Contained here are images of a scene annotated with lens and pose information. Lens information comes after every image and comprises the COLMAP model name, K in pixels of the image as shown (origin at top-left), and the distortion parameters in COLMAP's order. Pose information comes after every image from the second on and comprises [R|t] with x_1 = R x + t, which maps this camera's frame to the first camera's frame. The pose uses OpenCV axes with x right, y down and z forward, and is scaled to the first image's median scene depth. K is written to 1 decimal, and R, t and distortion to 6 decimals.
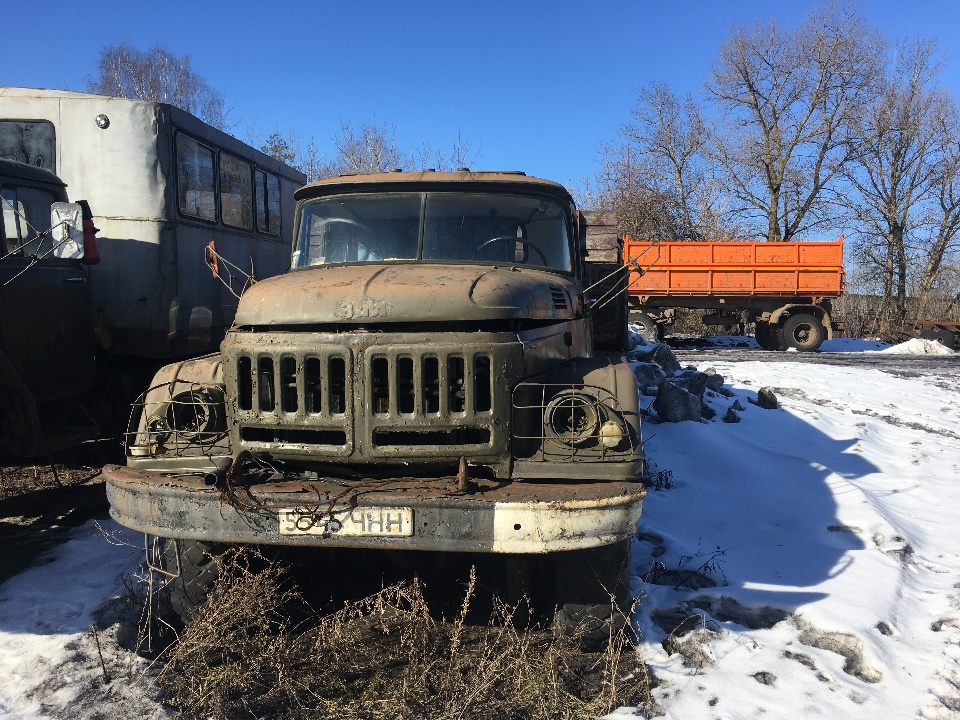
lens RADIAL K [[823.8, 0, 478.5], [0, 823.8, 358.4], [0, 0, 1]] dist [0.077313, -0.093013]
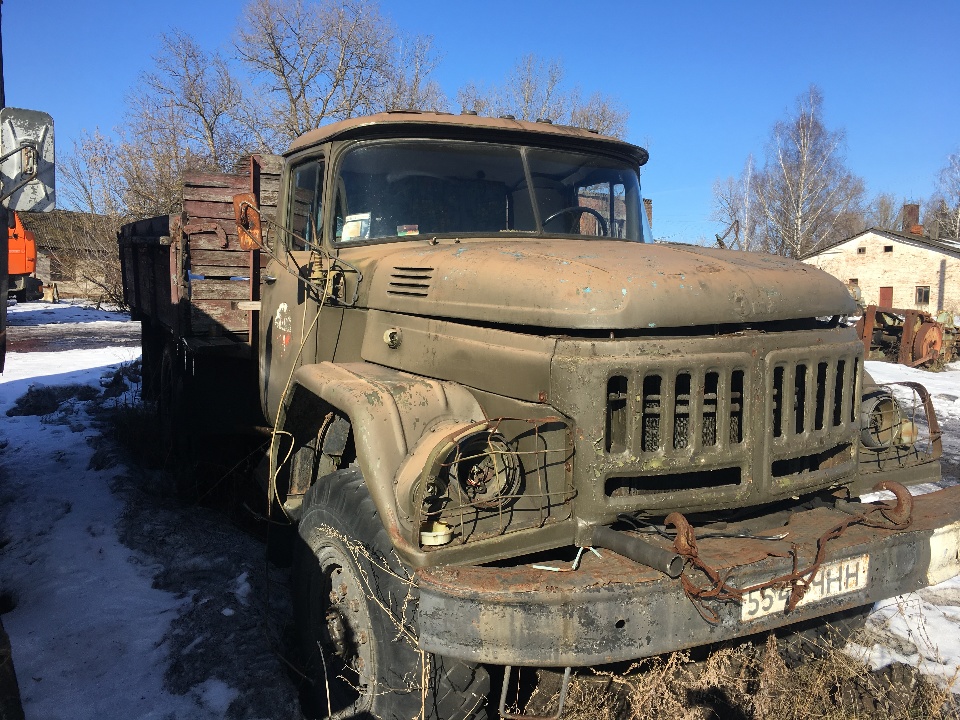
lens RADIAL K [[823.8, 0, 480.6], [0, 823.8, 362.1], [0, 0, 1]] dist [0.077313, -0.093013]
pose [[0.832834, -0.058965, 0.550374, -0.767596], [0.034779, 0.997920, 0.054284, -0.054644], [-0.552430, -0.026068, 0.833152, 0.507940]]
